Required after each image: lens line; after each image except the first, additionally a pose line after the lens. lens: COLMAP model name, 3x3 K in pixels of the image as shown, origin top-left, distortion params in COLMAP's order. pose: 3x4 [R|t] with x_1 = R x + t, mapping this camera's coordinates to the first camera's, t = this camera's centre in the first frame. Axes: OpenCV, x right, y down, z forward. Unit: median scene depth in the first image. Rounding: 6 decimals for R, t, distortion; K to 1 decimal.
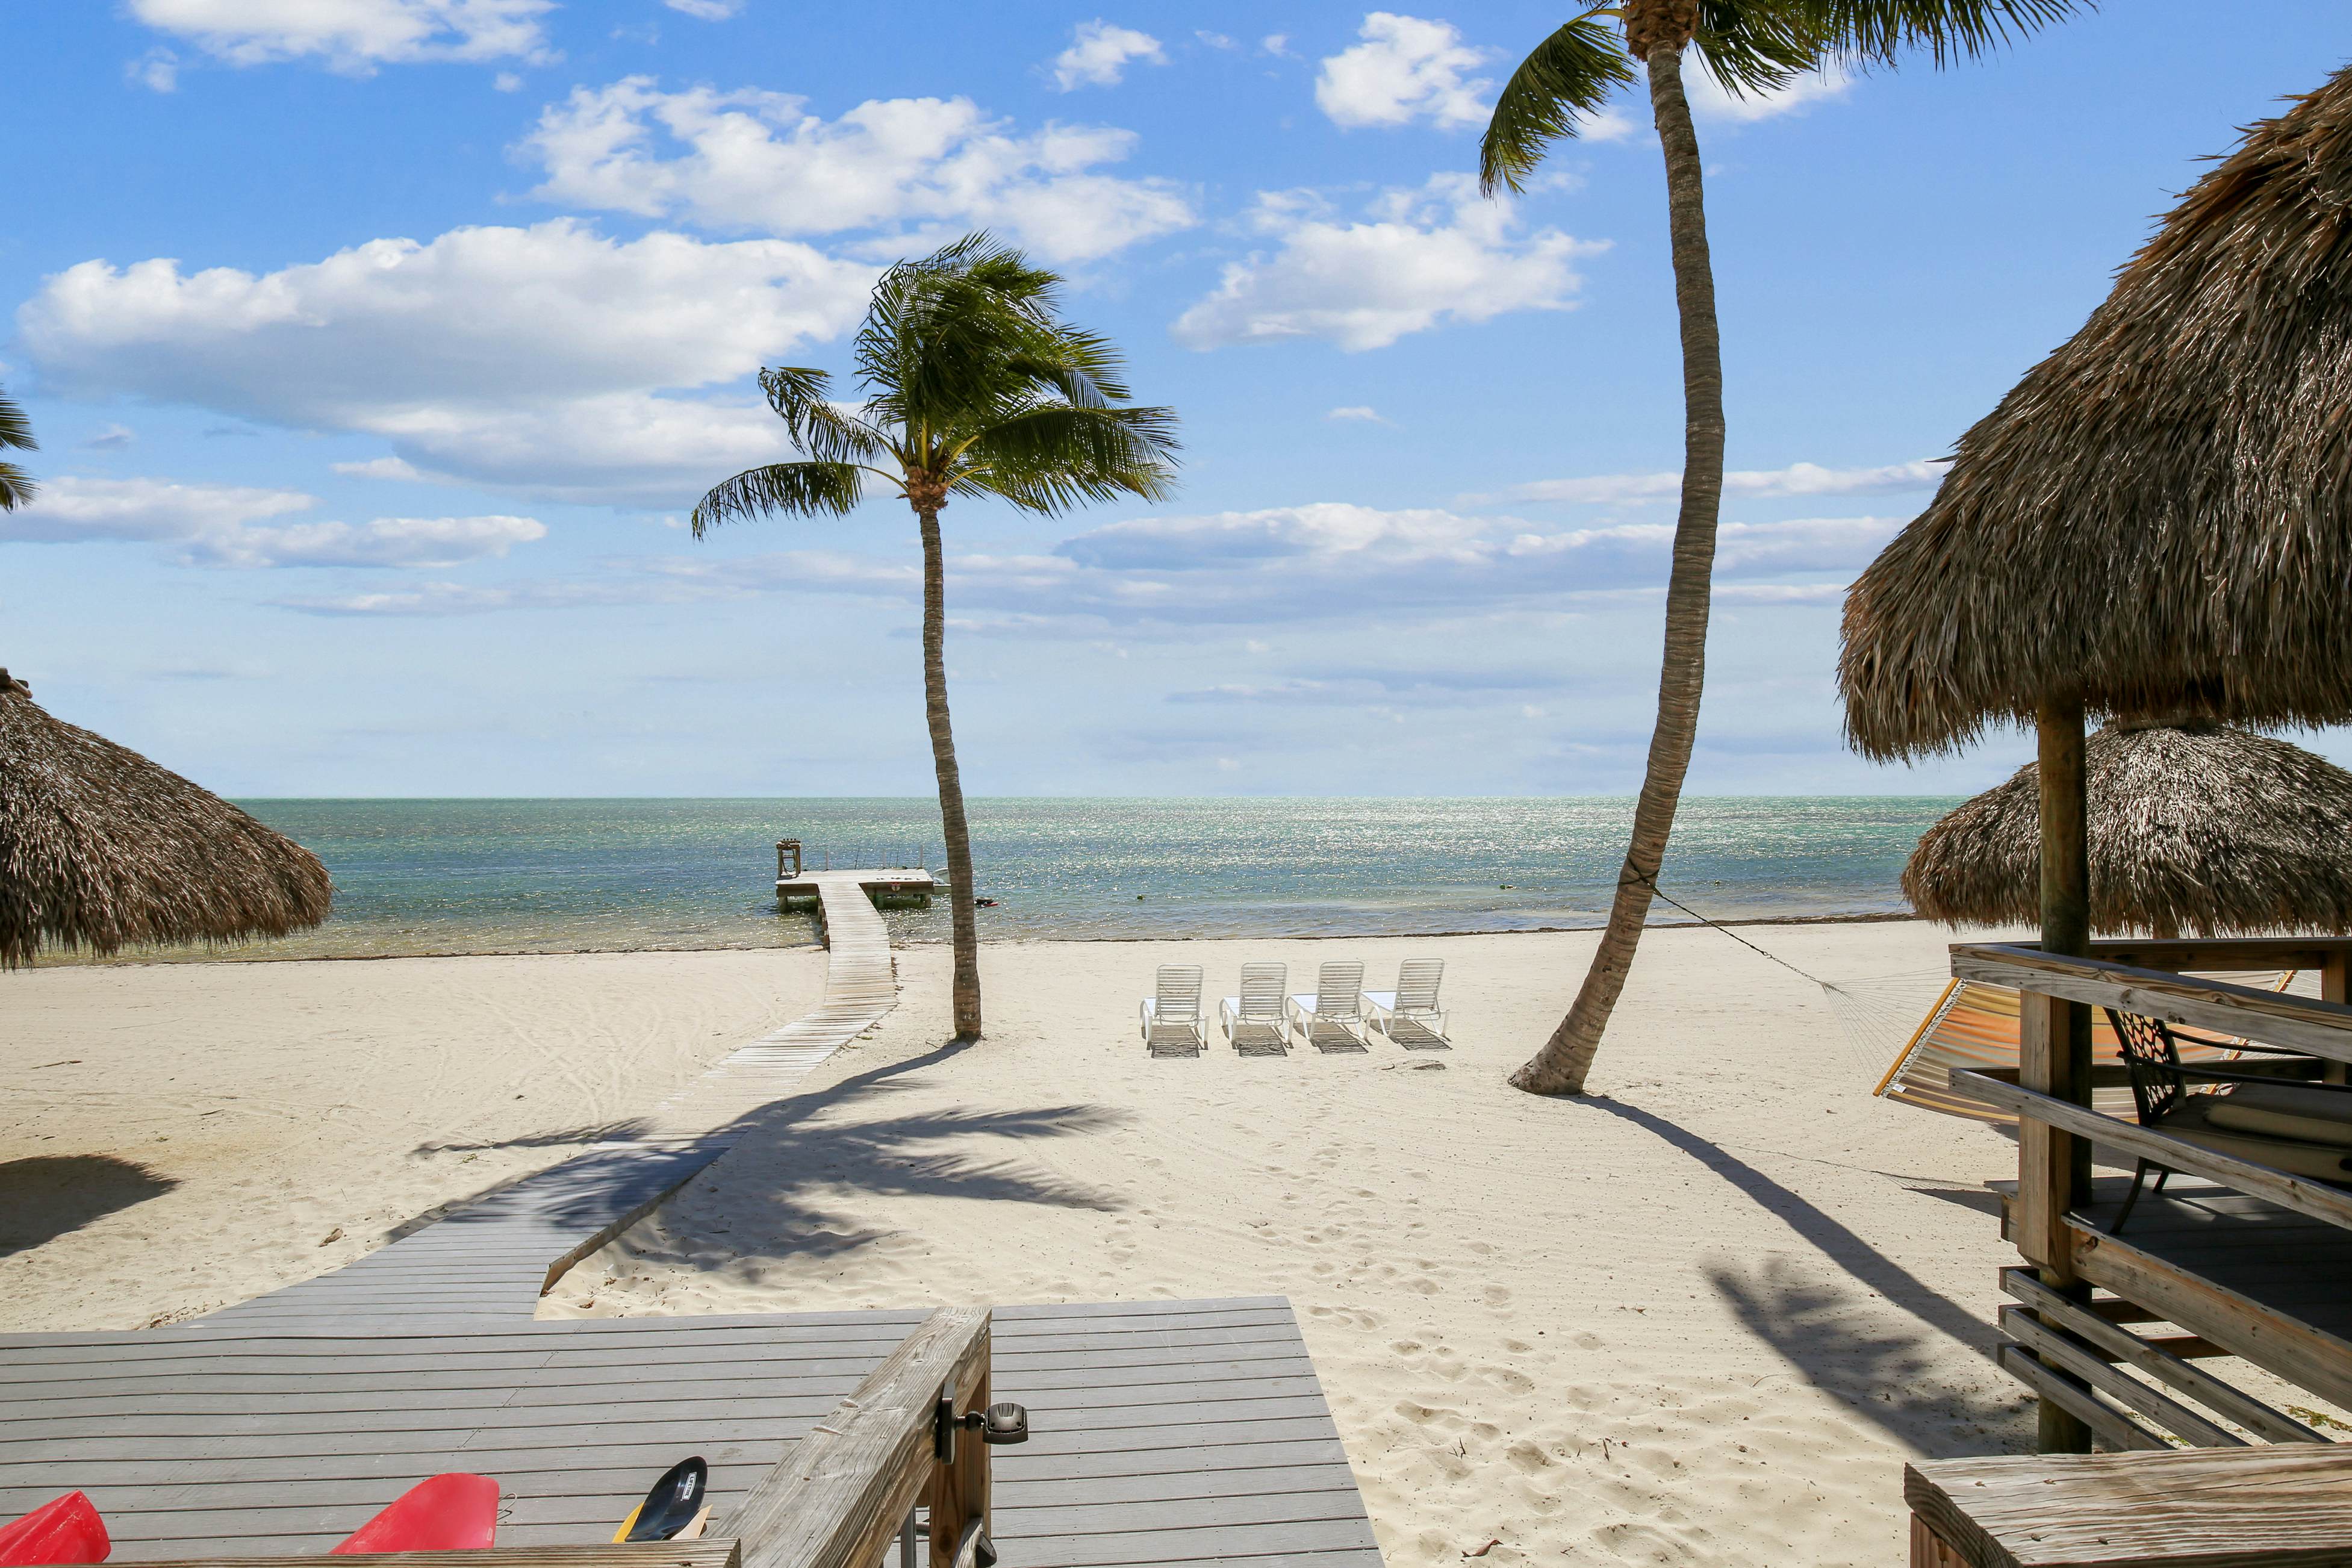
lens RADIAL K [[1129.5, 0, 1215.9], [0, 1129.5, 785.6], [0, 0, 1]] dist [-0.002505, 0.000083]
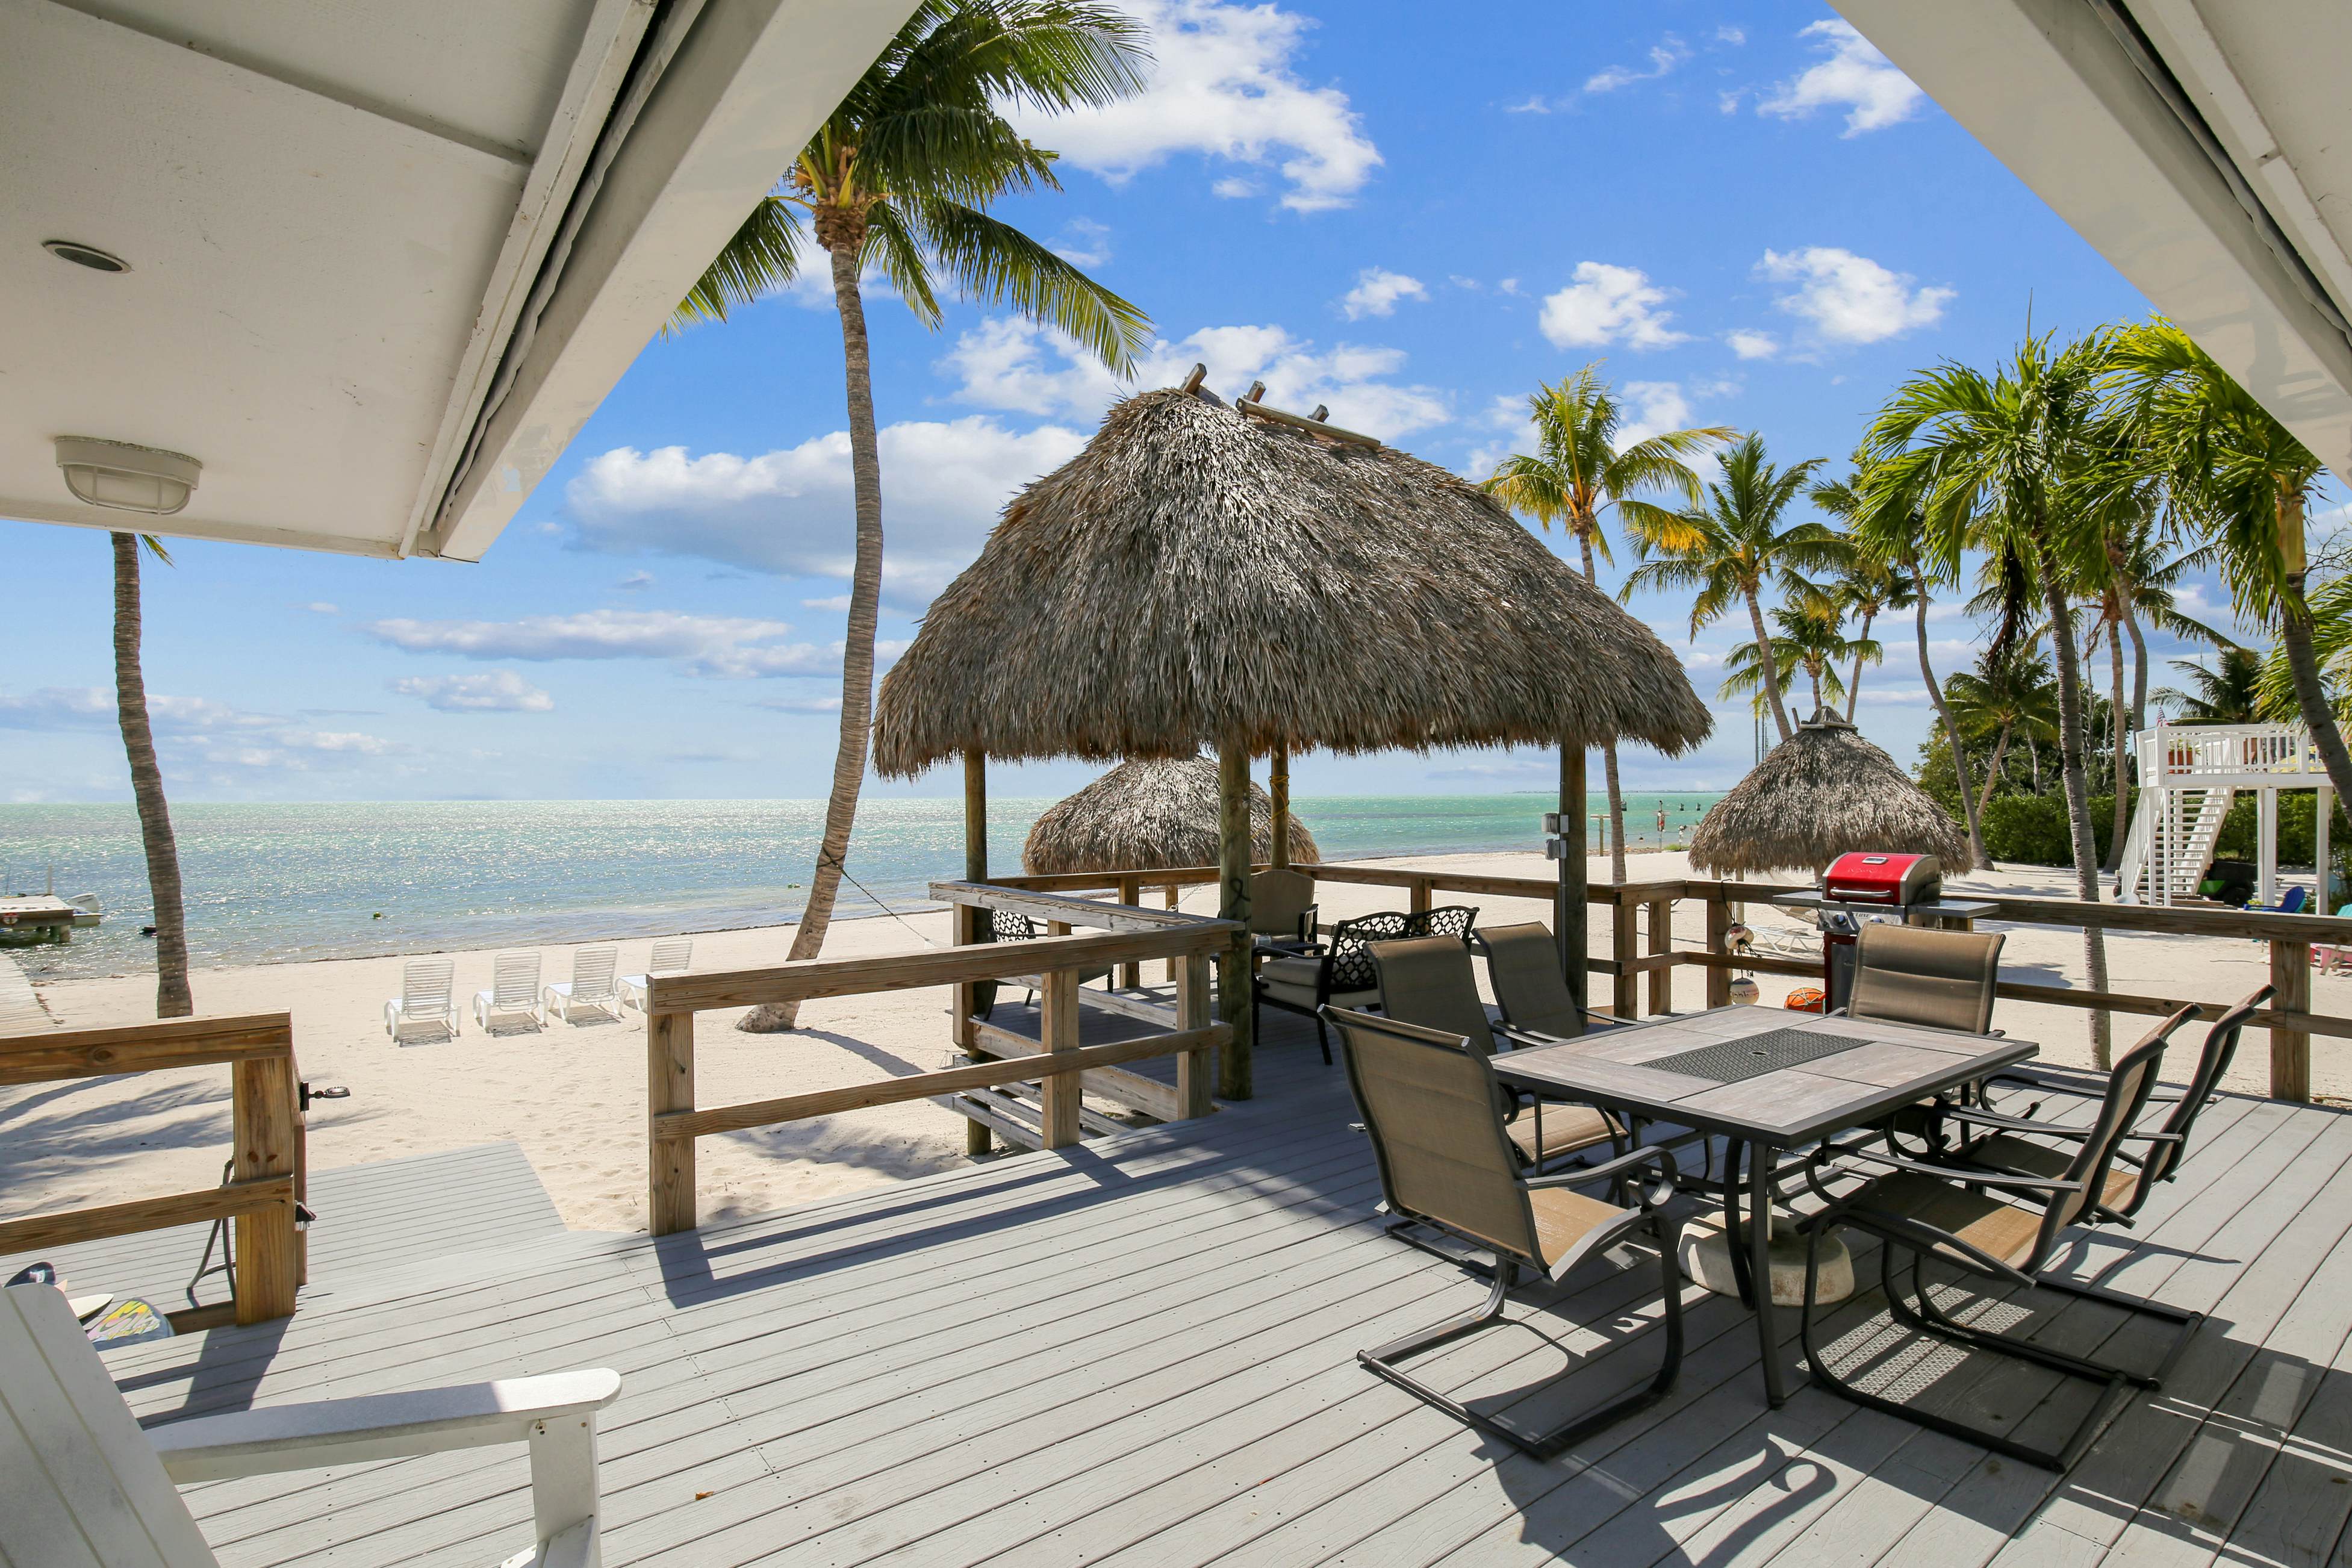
lens RADIAL K [[1117.8, 0, 1131.7], [0, 1117.8, 803.8], [0, 0, 1]] dist [0.000310, 0.000514]
pose [[0.861810, -0.009084, 0.507150, 0.009182], [0.002712, 0.999908, 0.013303, -0.004082], [-0.507224, -0.010090, 0.861755, -0.331055]]
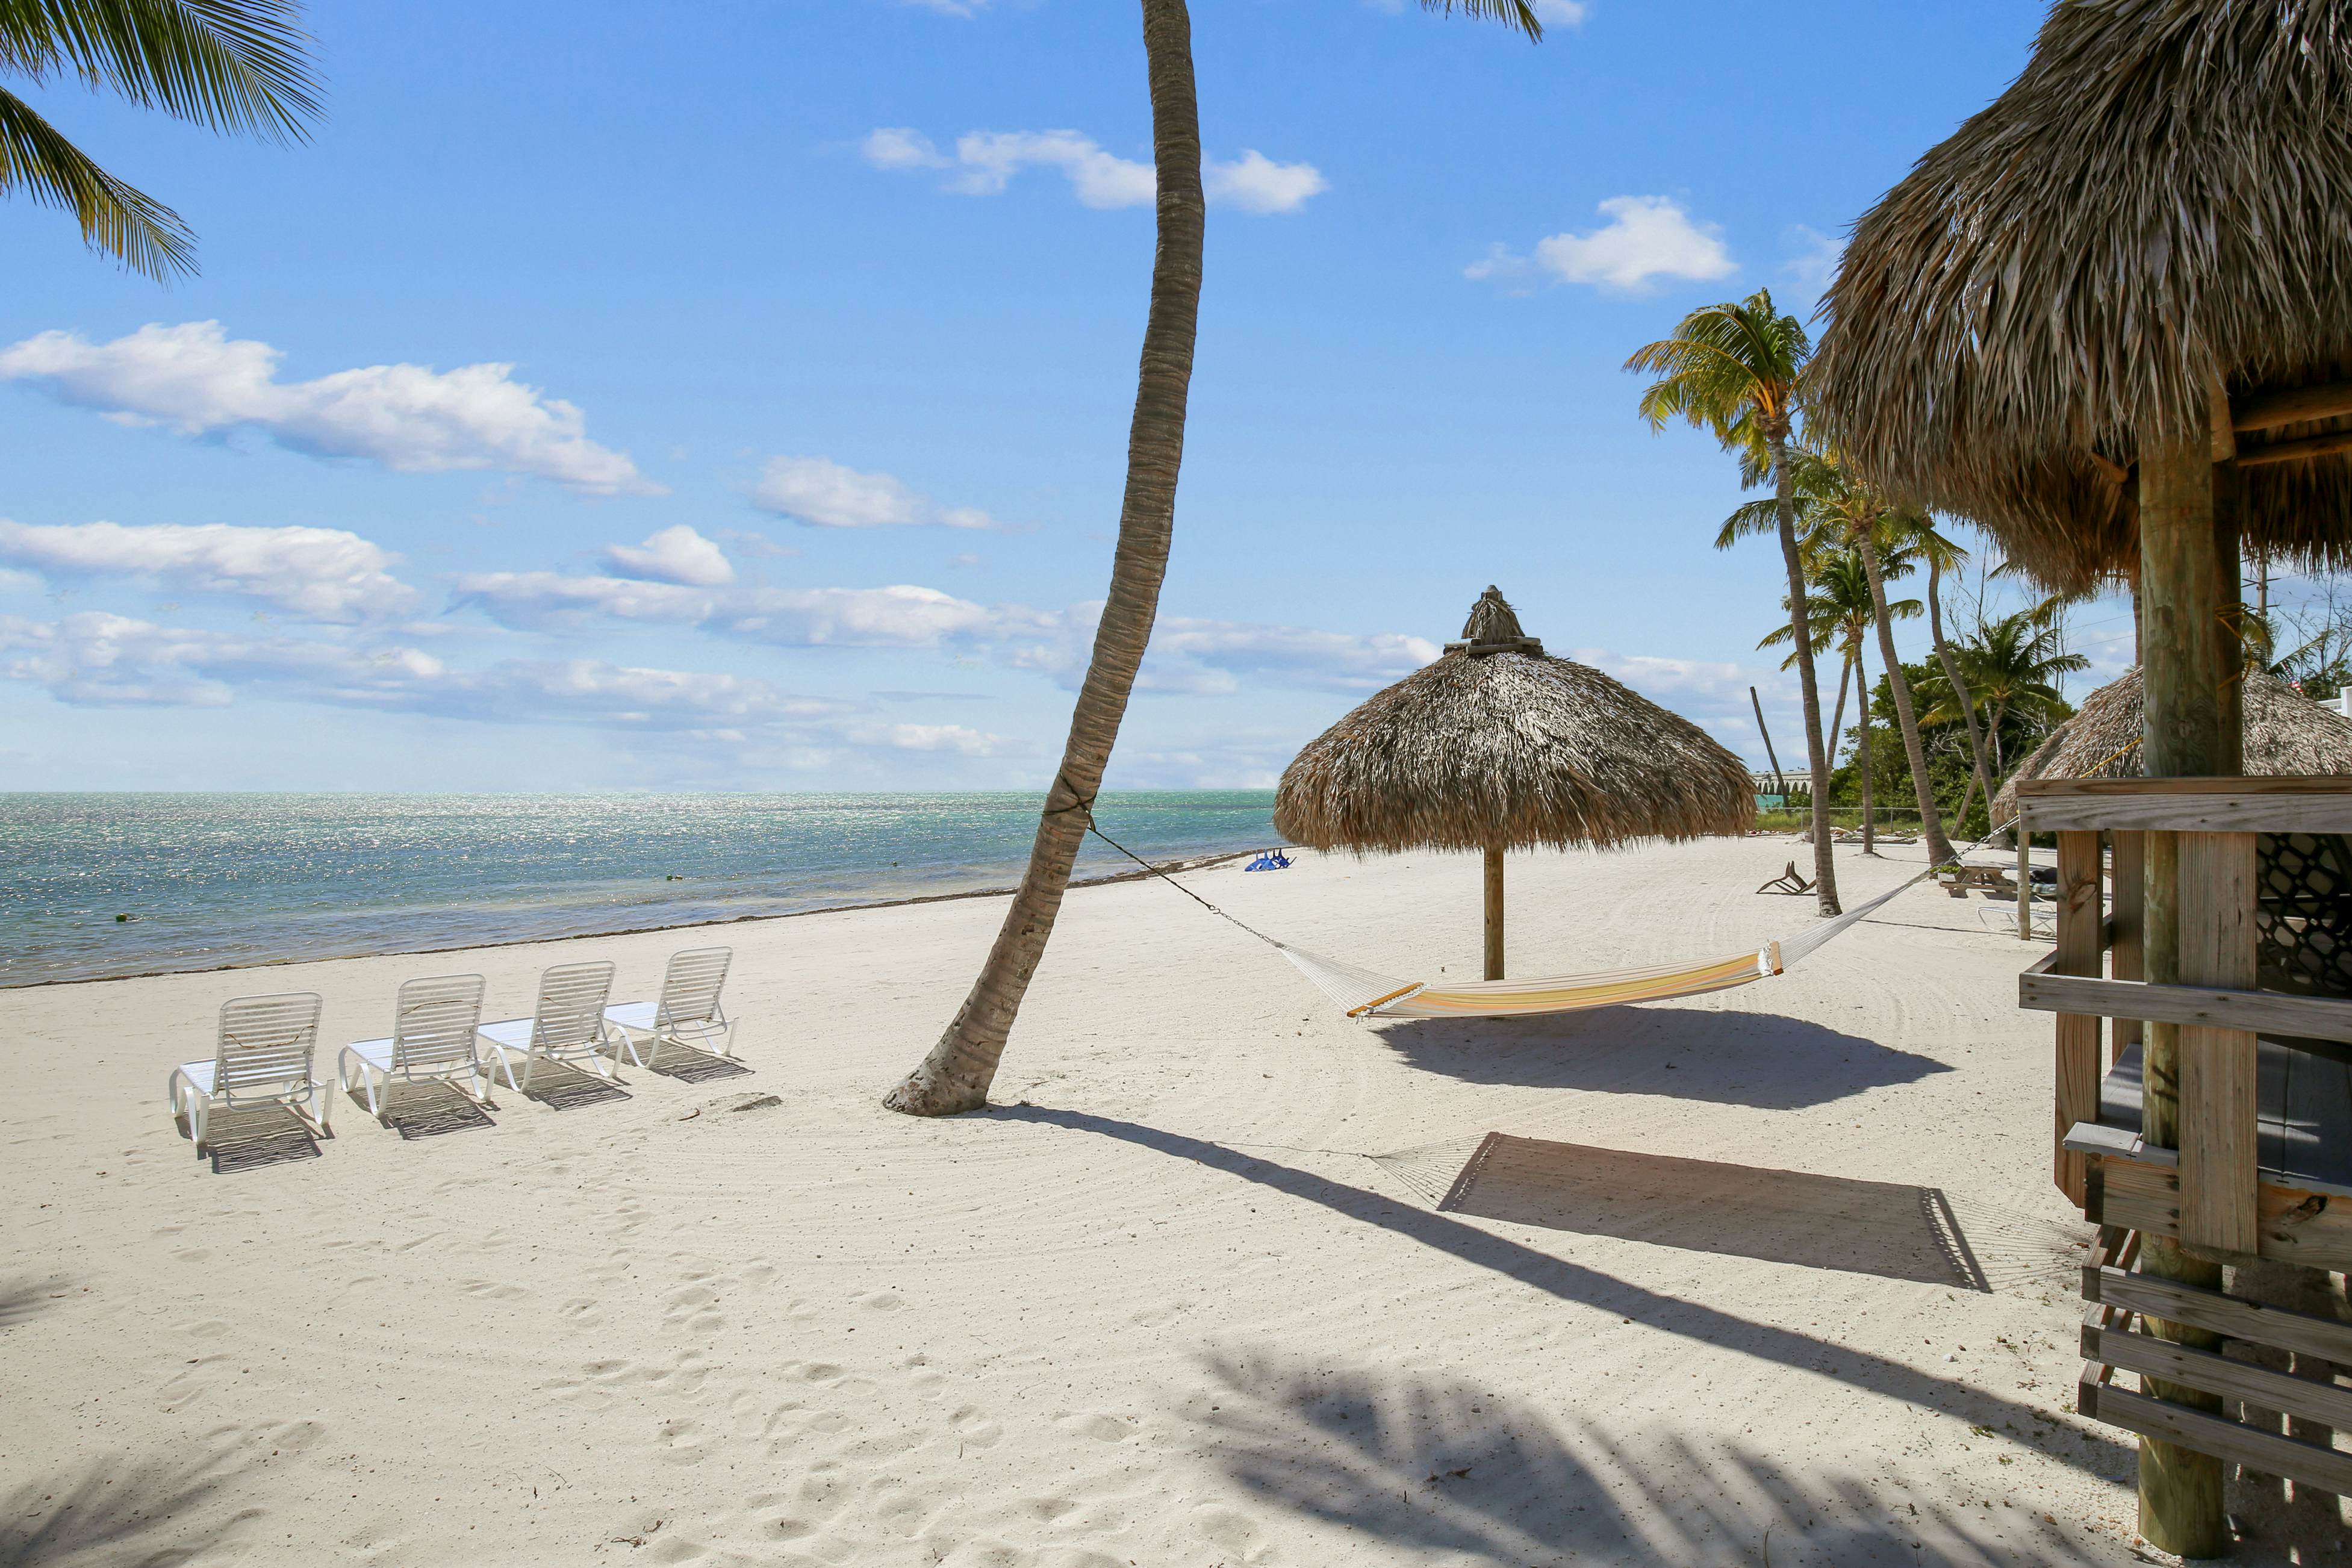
lens RADIAL K [[1163.1, 0, 1176.0], [0, 1163.1, 784.0], [0, 0, 1]] dist [-0.014531, -0.000977]
pose [[0.773829, 0.001971, 0.633392, -0.060222], [-0.005723, 0.999976, 0.003881, 0.066151], [-0.633369, -0.006628, 0.773821, 0.367668]]
